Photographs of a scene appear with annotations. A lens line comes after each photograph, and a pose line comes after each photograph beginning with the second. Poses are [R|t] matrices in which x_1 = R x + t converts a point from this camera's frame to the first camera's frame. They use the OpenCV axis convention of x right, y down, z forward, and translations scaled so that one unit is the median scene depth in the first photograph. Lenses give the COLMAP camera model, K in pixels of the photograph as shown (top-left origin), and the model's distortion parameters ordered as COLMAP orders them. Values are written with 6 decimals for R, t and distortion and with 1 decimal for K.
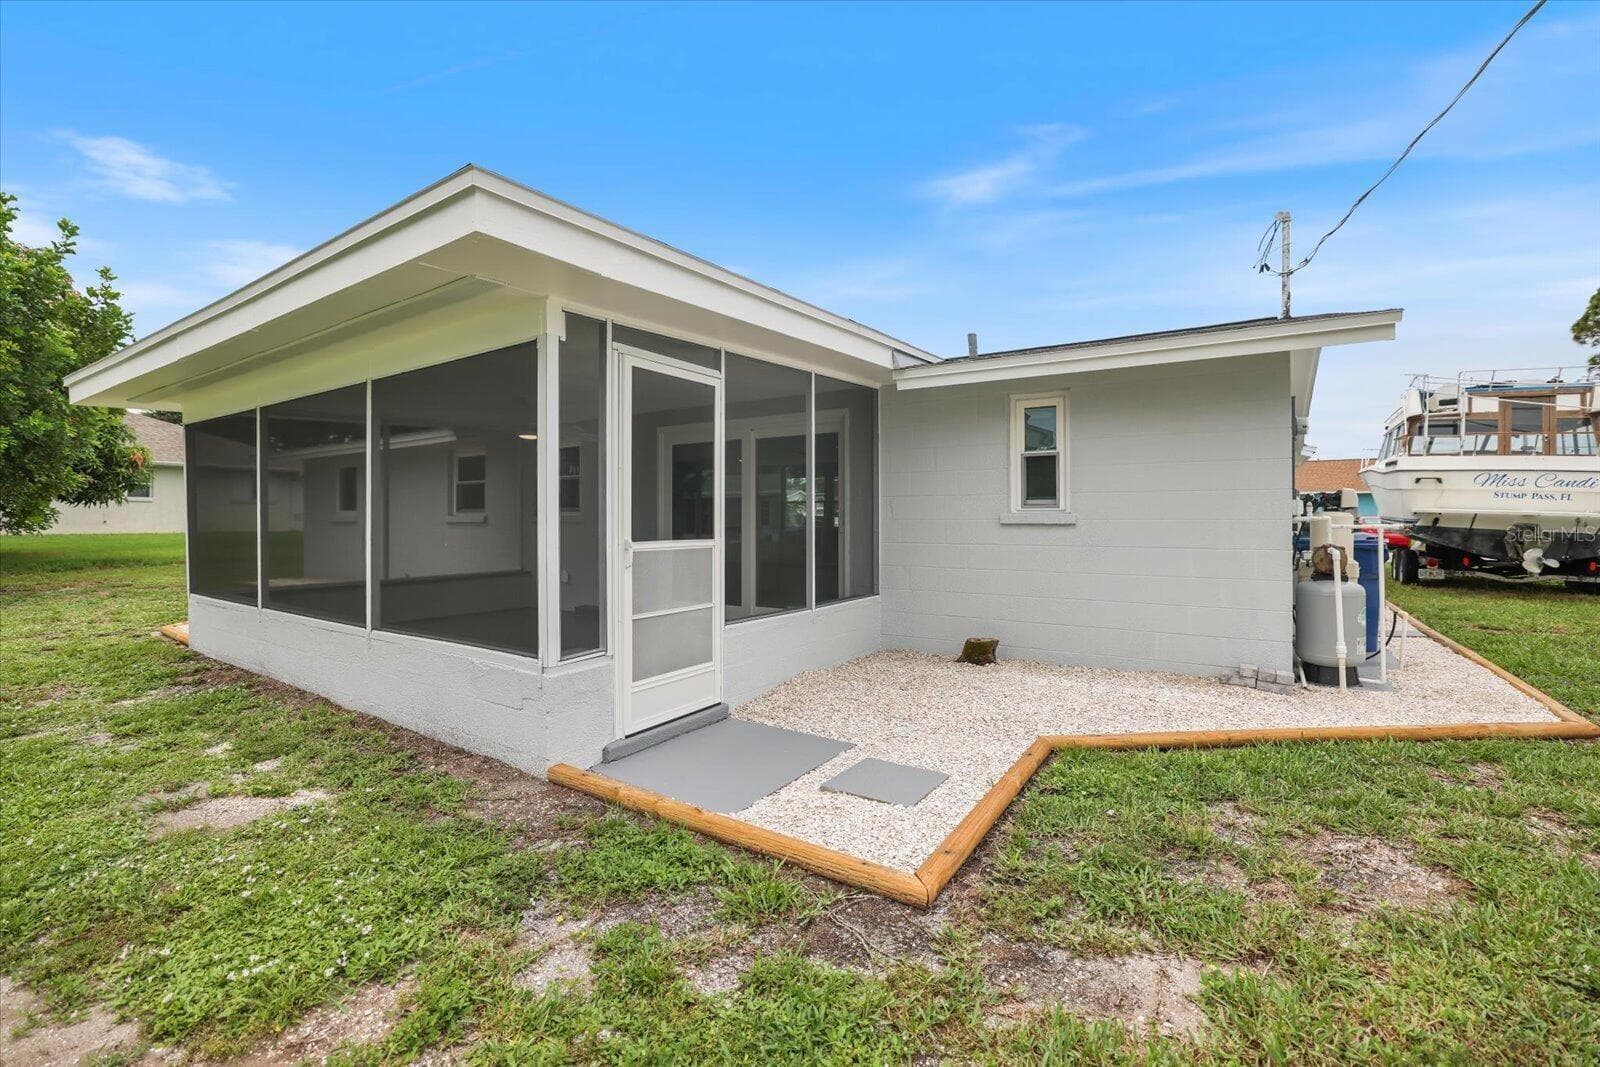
lens RADIAL K [[716.3, 0, 804.5], [0, 716.3, 509.3], [0, 0, 1]] dist [-0.024520, 0.000091]
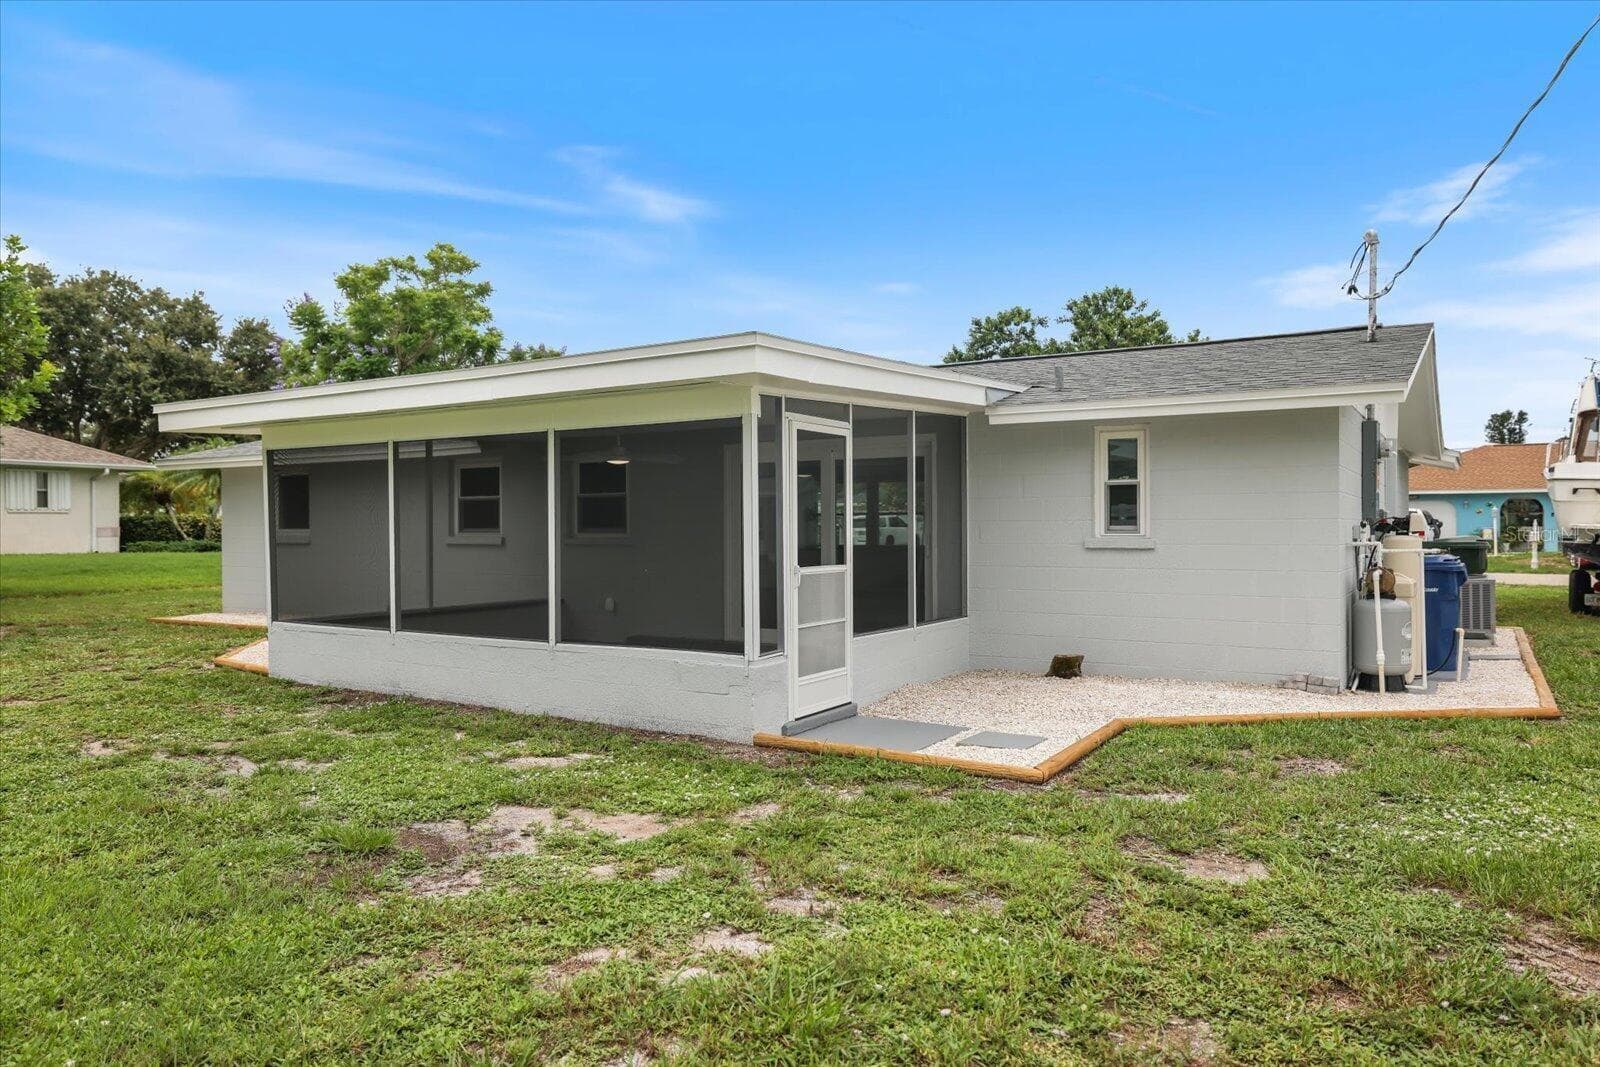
lens RADIAL K [[1137.0, 0, 803.1], [0, 1137.0, 524.8], [0, 0, 1]] dist [-0.004245, 0.052245]
pose [[0.999724, -0.003553, 0.023210, -0.197308], [0.003264, 0.999916, 0.012508, -0.039283], [-0.023253, -0.012428, 0.999652, -0.726815]]
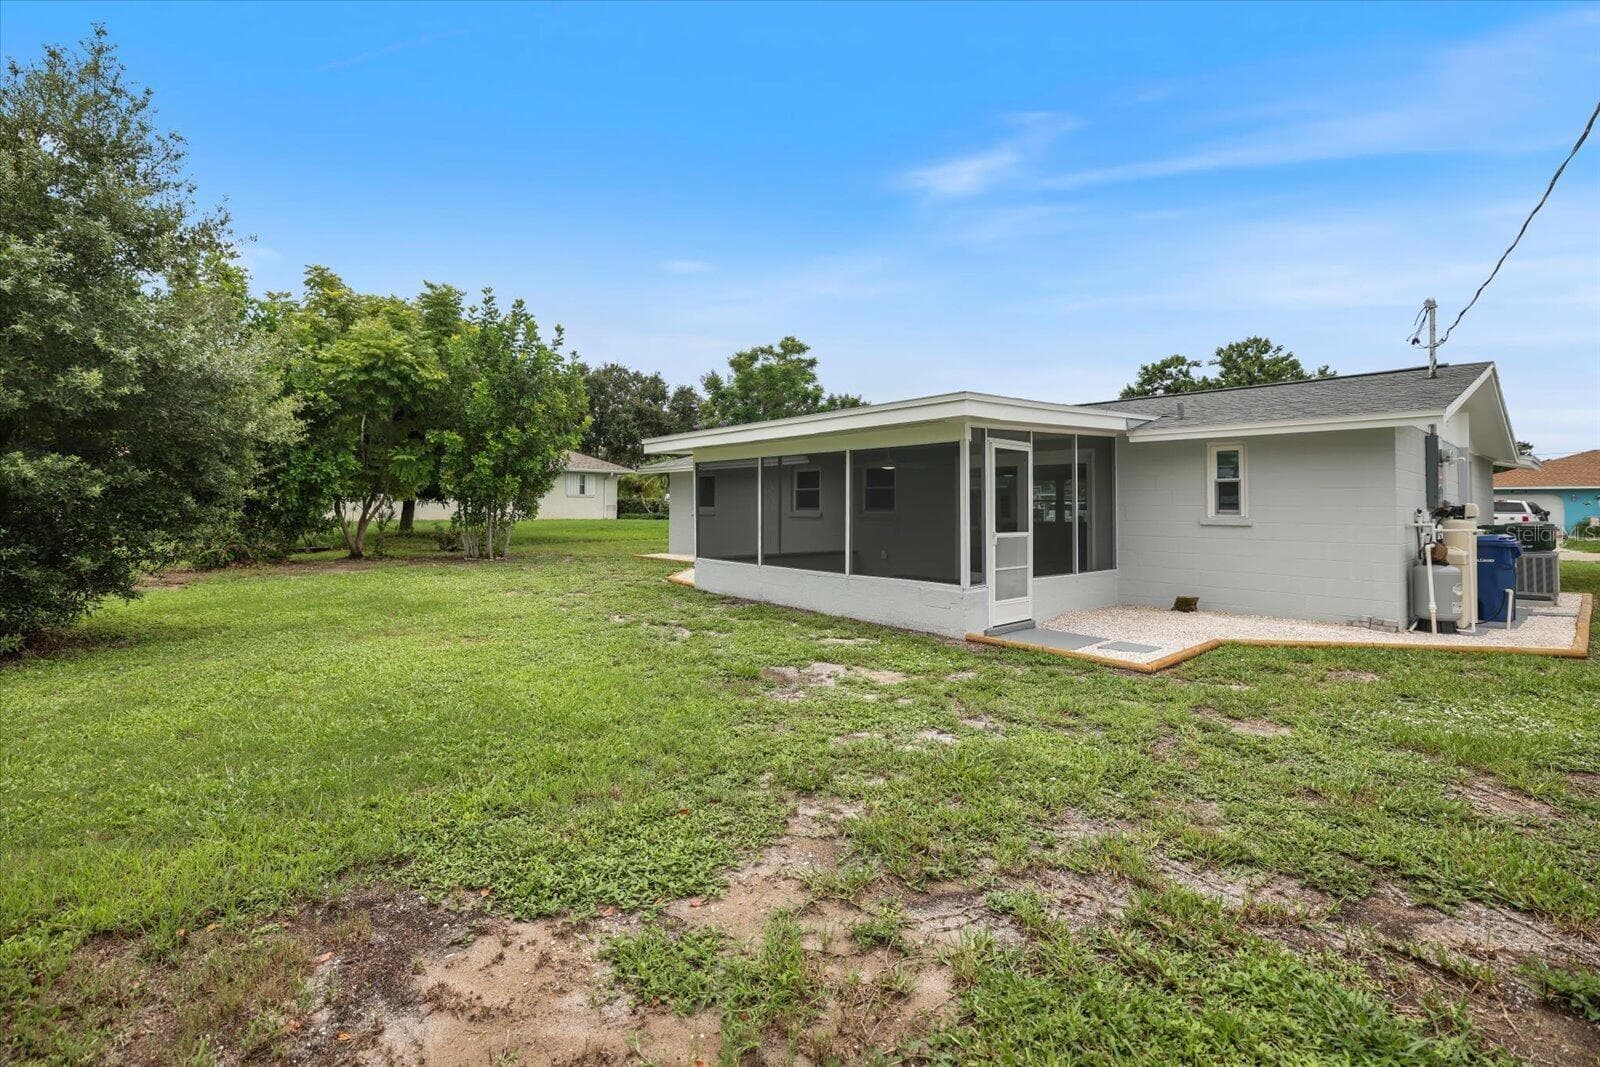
lens RADIAL K [[747.5, 0, 800.5], [0, 747.5, 484.3], [0, 0, 1]] dist [-0.001453, 0.003692]
pose [[0.964997, -0.001383, -0.262256, -0.153877], [-0.003475, 0.999831, -0.018061, -0.038452], [0.262237, 0.018340, 0.964829, -0.877105]]
